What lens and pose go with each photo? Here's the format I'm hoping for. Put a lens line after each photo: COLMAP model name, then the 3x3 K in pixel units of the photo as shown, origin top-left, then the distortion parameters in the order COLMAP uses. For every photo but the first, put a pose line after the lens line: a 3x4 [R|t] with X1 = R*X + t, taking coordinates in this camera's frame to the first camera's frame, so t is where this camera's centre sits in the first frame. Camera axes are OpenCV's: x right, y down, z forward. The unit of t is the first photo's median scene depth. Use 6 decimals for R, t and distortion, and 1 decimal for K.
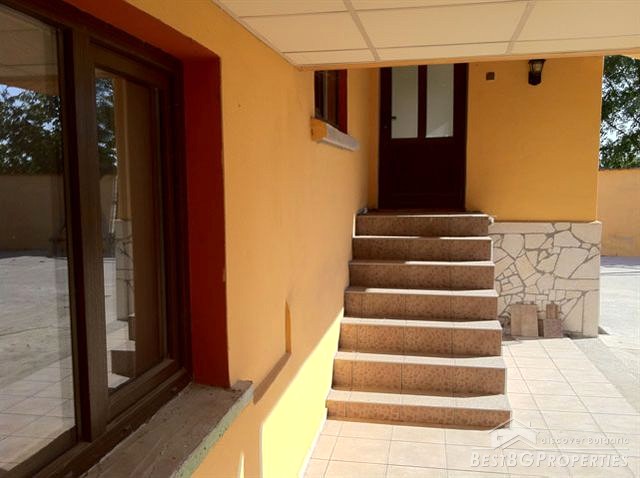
lens RADIAL K [[590.2, 0, 330.9], [0, 590.2, 249.8], [0, 0, 1]] dist [0.096646, -0.215361]
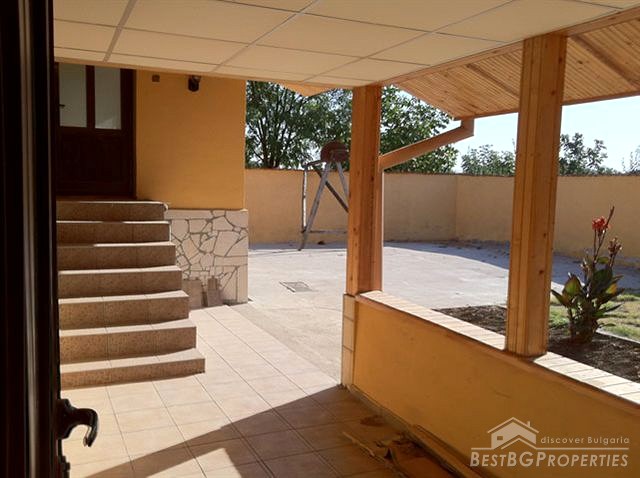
lens RADIAL K [[593.5, 0, 314.8], [0, 593.5, 243.3], [0, 0, 1]] dist [0.087827, -0.217981]
pose [[0.827349, -0.027671, 0.561007, -0.125903], [0.029426, 0.999550, 0.005906, 0.019885], [-0.560918, 0.011622, 0.827790, -0.100378]]
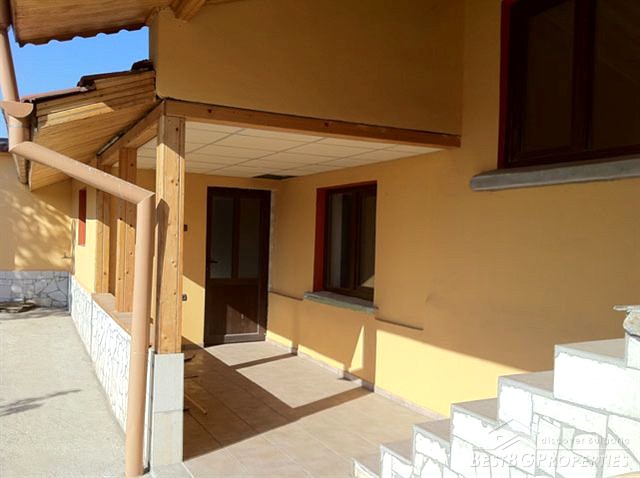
lens RADIAL K [[588.1, 0, 320.0], [0, 588.1, 239.0], [0, 0, 1]] dist [0.111390, -0.326923]
pose [[-0.795687, -0.012520, -0.605579, 0.580289], [-0.089986, 0.991135, 0.097744, -0.105245], [0.598986, 0.132267, -0.789760, 1.049091]]
